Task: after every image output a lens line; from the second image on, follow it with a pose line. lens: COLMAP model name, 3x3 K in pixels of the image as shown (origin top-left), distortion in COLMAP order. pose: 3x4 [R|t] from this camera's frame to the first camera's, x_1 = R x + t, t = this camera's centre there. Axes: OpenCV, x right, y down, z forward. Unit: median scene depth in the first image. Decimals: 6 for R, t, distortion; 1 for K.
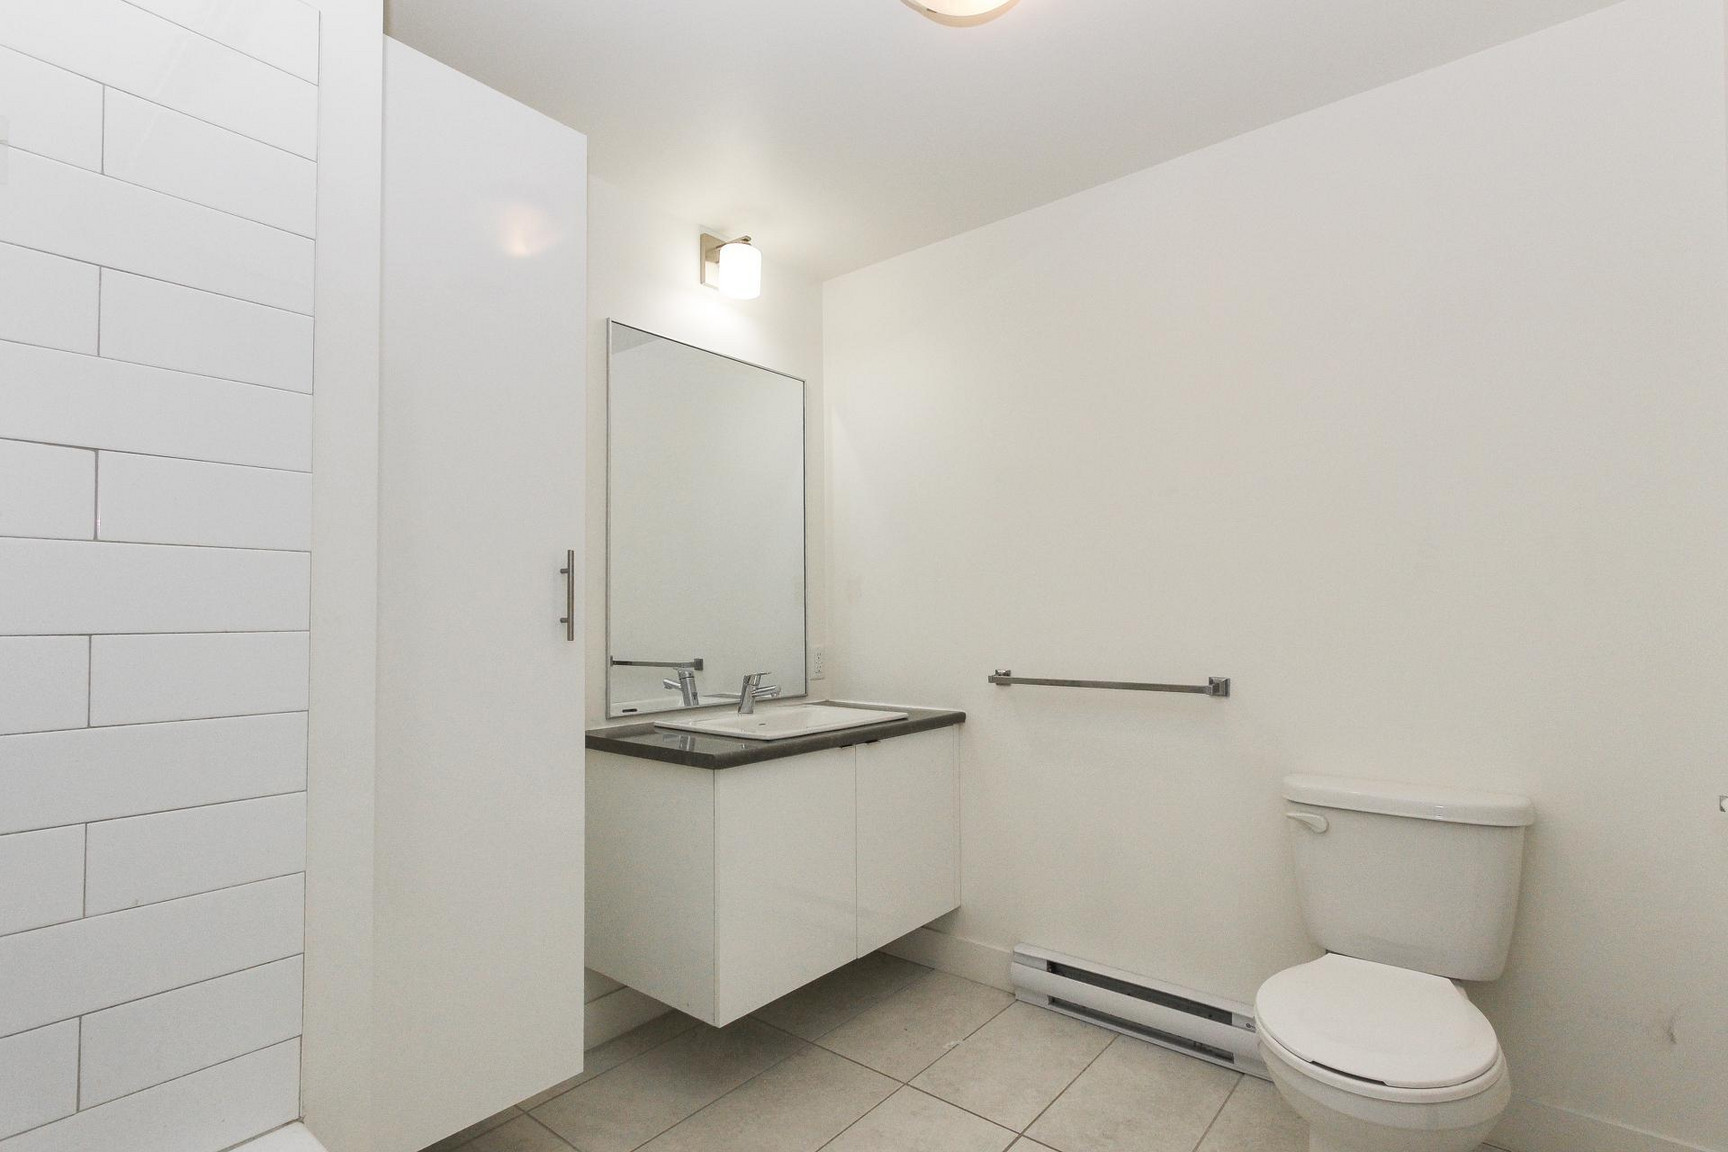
lens RADIAL K [[827.0, 0, 882.2], [0, 827.0, 590.7], [0, 0, 1]] dist [0.001531, 0.000729]
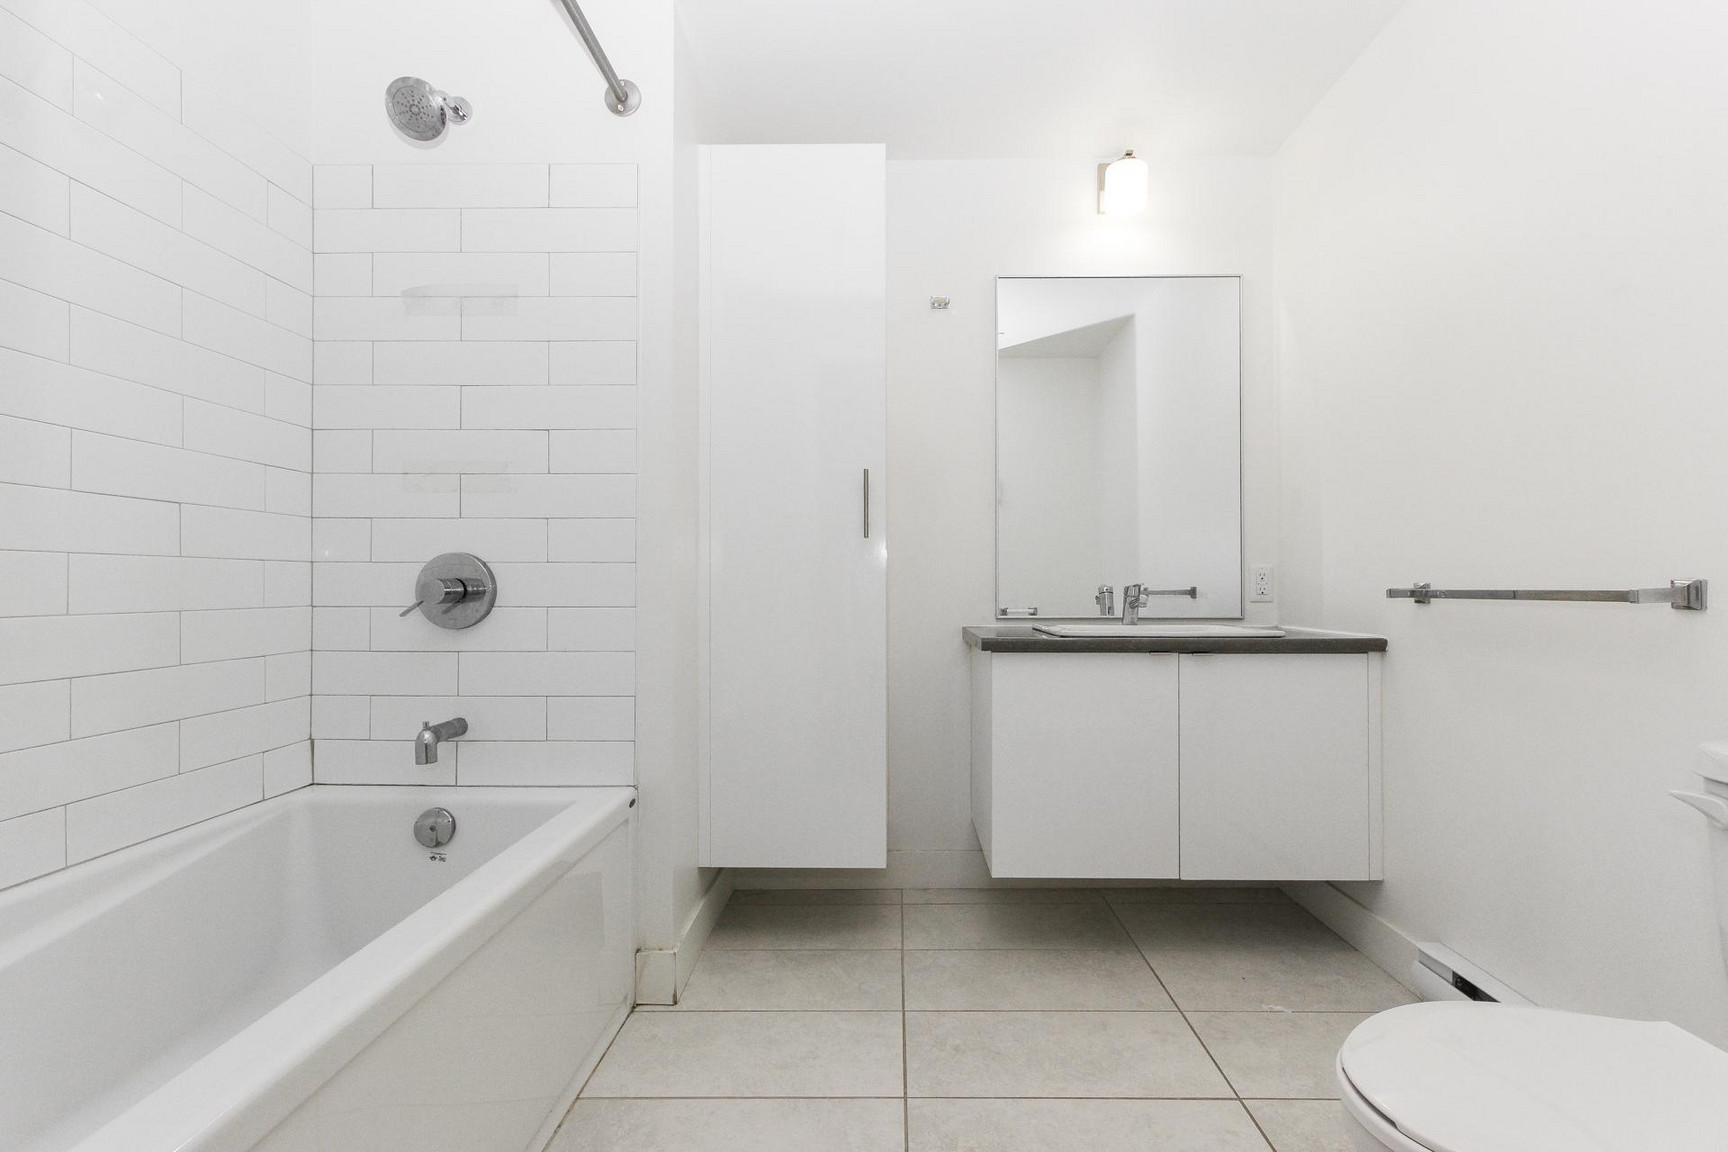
lens RADIAL K [[806.7, 0, 872.8], [0, 806.7, 576.4], [0, 0, 1]] dist [0.002872, 0.000368]
pose [[0.618389, -0.002543, -0.785868, 0.427484], [0.020681, 0.999701, 0.013038, 0.070858], [0.785600, -0.024315, 0.618257, 0.143574]]
